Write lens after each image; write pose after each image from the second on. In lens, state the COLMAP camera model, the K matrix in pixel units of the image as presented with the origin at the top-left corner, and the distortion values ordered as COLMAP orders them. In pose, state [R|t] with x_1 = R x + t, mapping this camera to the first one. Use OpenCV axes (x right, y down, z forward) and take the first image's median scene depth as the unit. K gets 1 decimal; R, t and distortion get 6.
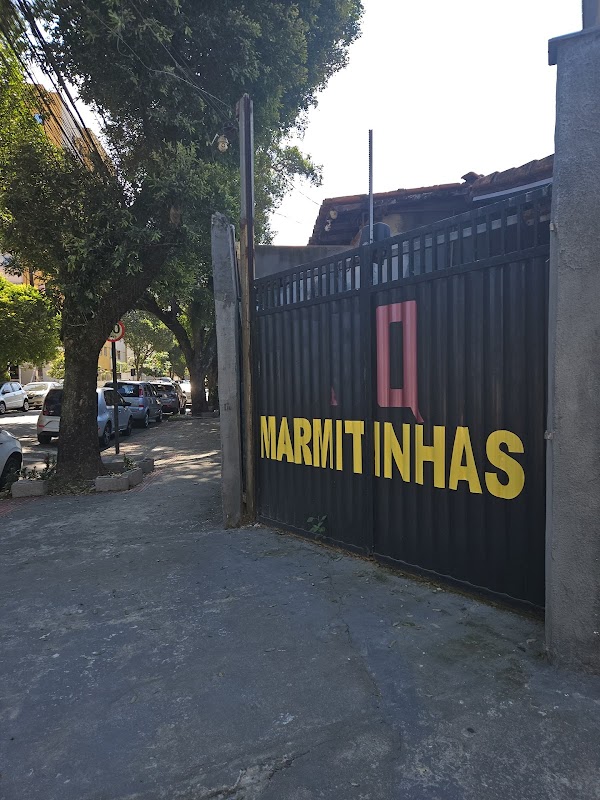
lens RADIAL K [[551.5, 0, 300.0], [0, 551.5, 400.0], [0, 0, 1]] dist [0.054365, -0.001516]
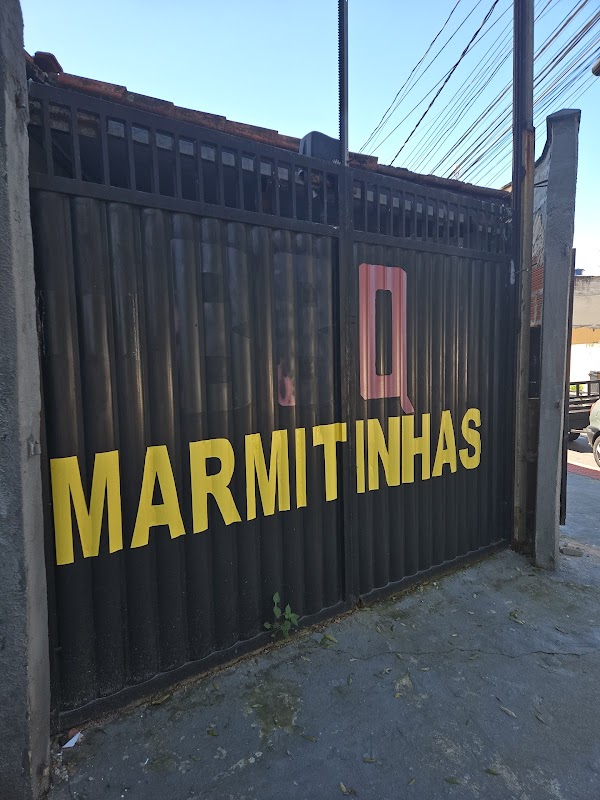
lens RADIAL K [[551.5, 0, 300.0], [0, 551.5, 400.0], [0, 0, 1]] dist [0.054365, -0.001516]
pose [[-0.016414, -0.072522, 0.997232, -0.621679], [0.032581, 0.996798, 0.073026, -0.046319], [-0.999334, 0.033689, -0.013999, 1.142921]]
